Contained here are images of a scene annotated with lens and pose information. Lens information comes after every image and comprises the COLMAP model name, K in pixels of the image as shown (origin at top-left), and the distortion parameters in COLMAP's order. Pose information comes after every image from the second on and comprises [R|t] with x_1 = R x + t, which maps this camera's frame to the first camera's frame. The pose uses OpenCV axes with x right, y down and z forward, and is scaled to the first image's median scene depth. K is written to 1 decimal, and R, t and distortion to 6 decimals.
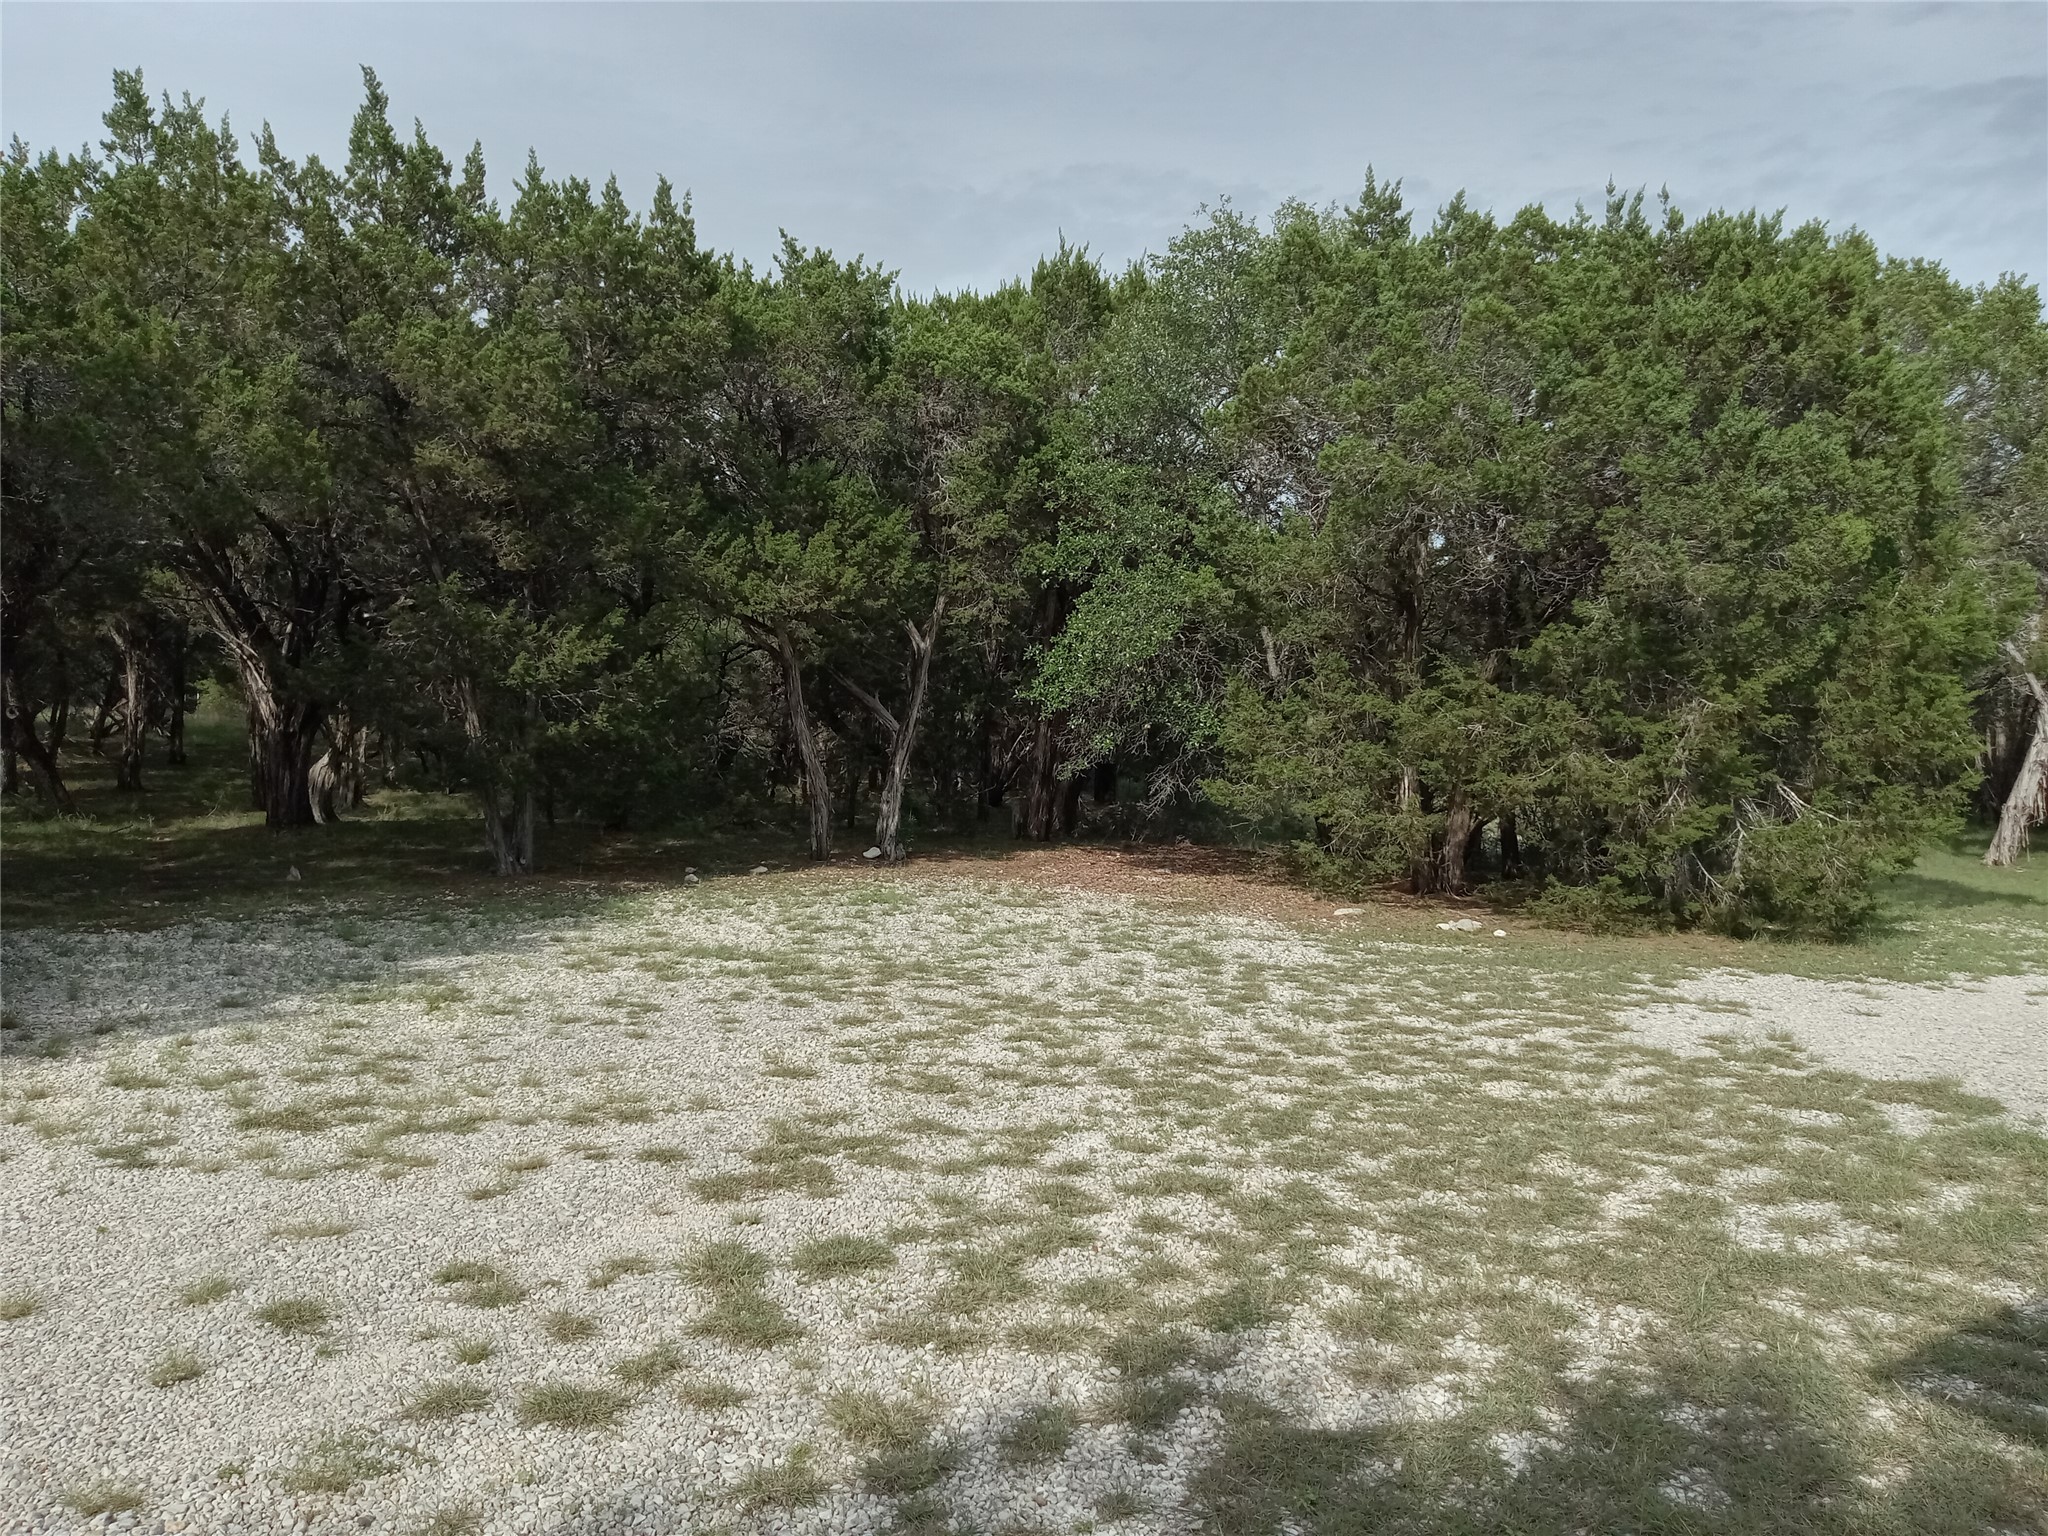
lens RADIAL K [[1535.9, 0, 1024.2], [0, 1535.9, 764.9], [0, 0, 1]] dist [0.006176, -0.046655]
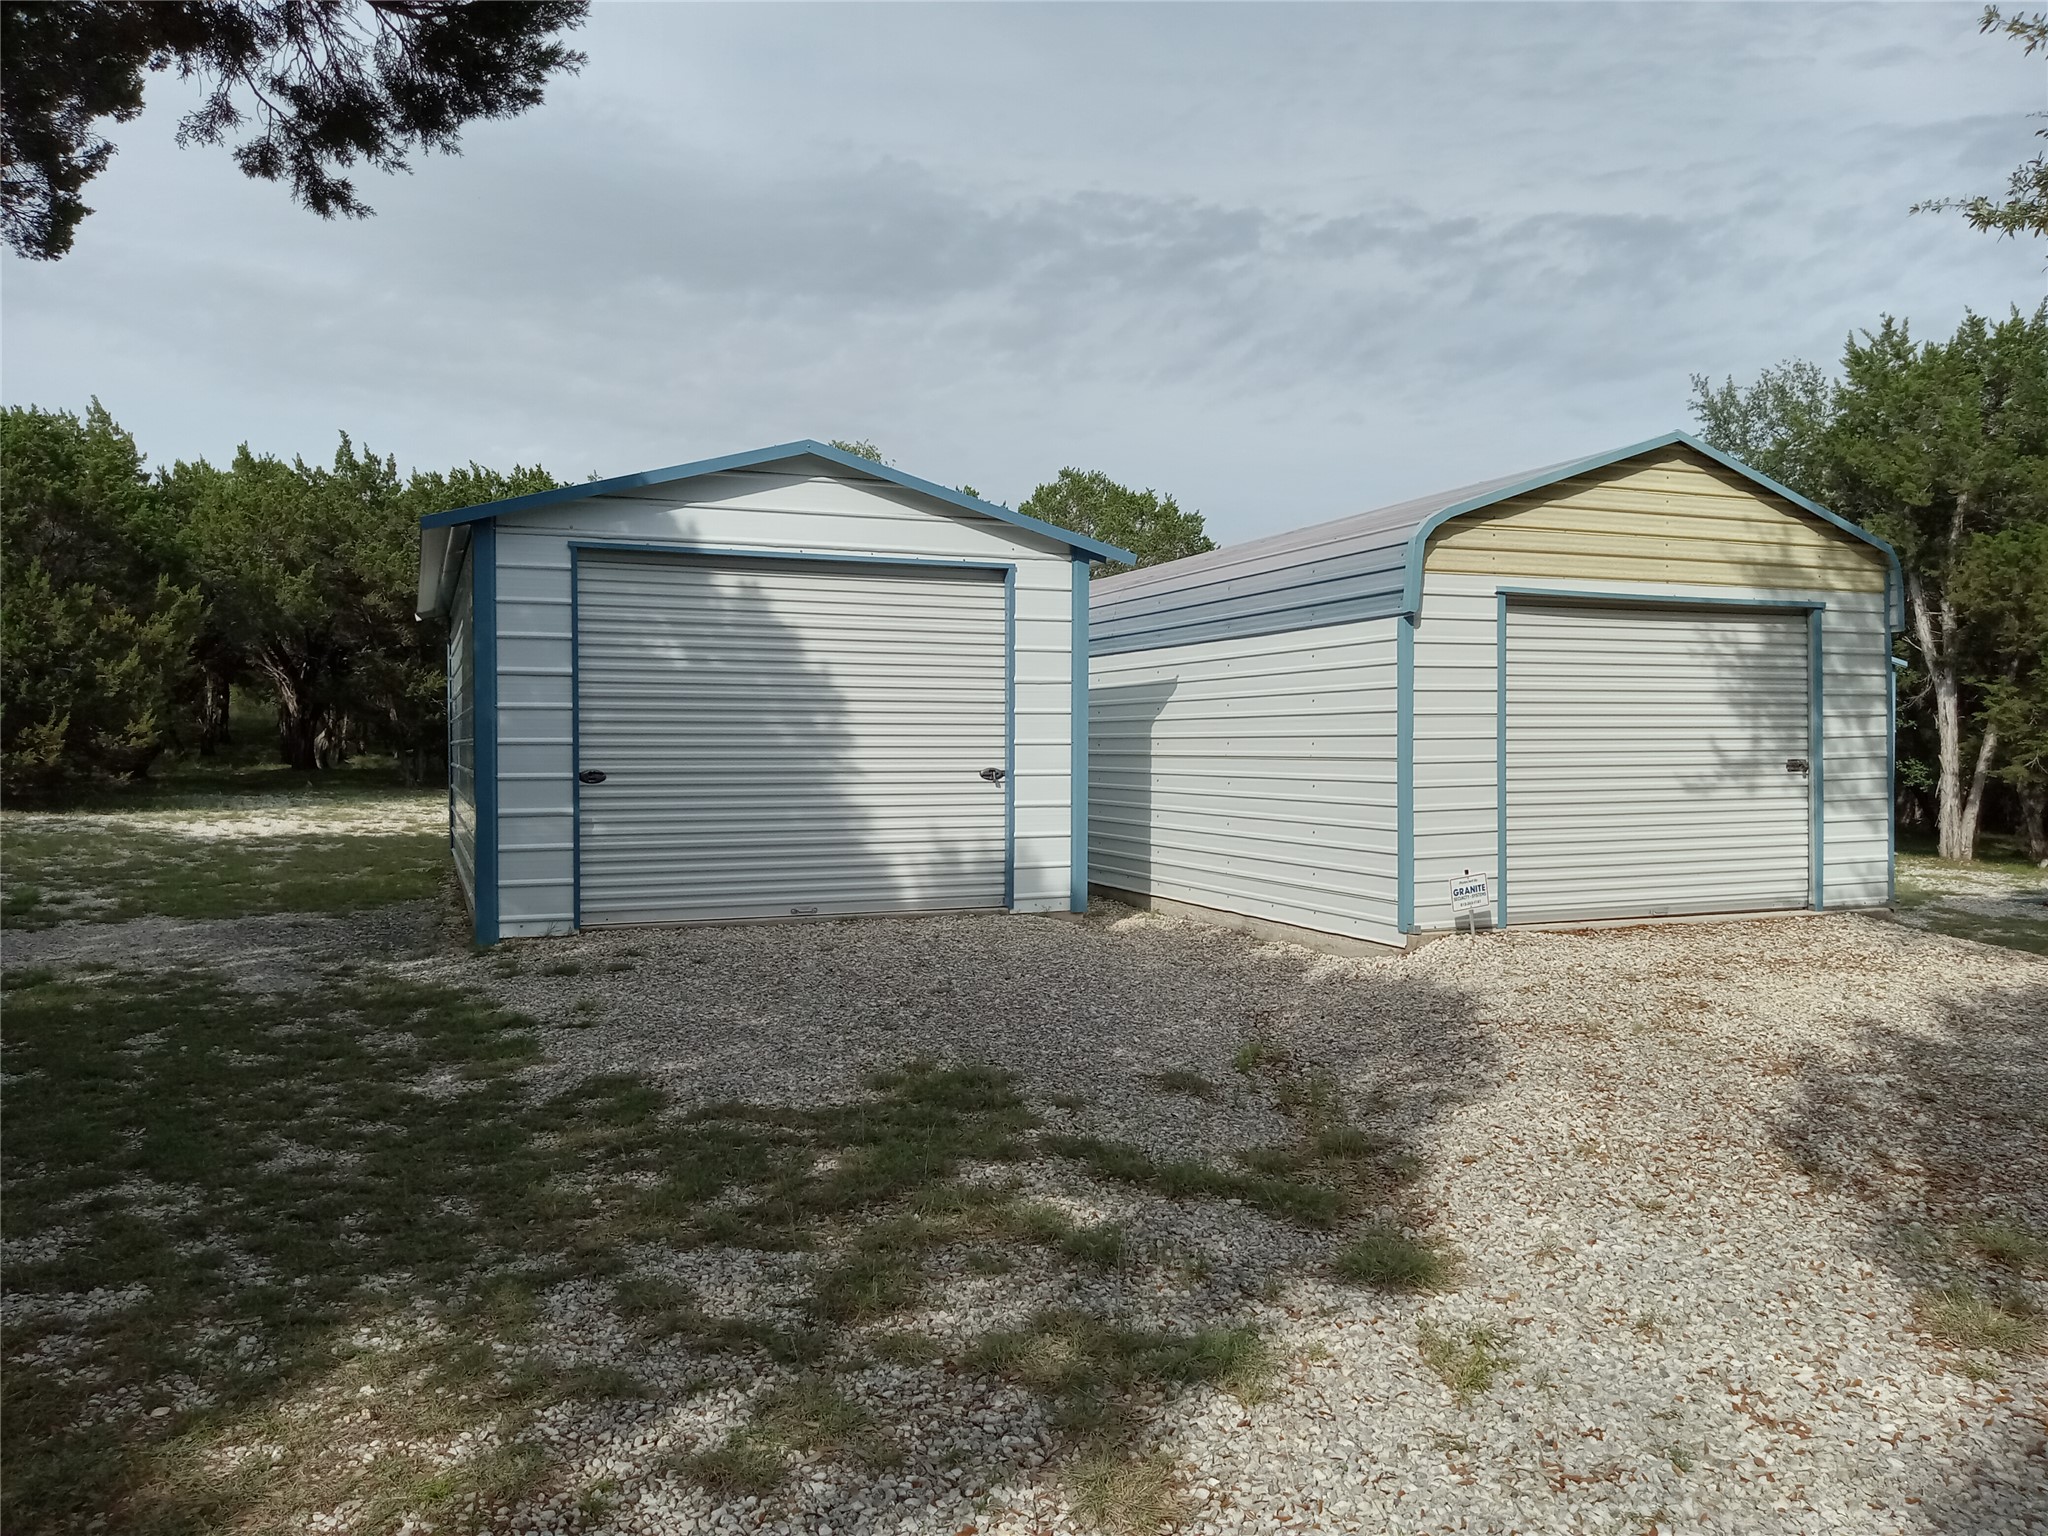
lens RADIAL K [[1535.9, 0, 1003.7], [0, 1535.9, 758.0], [0, 0, 1]] dist [0.006176, -0.046655]
pose [[0.999985, -0.000300, -0.005532, 0.539933], [0.000297, 1.000000, -0.000484, 0.038249], [0.005532, 0.000482, 0.999985, -1.217734]]
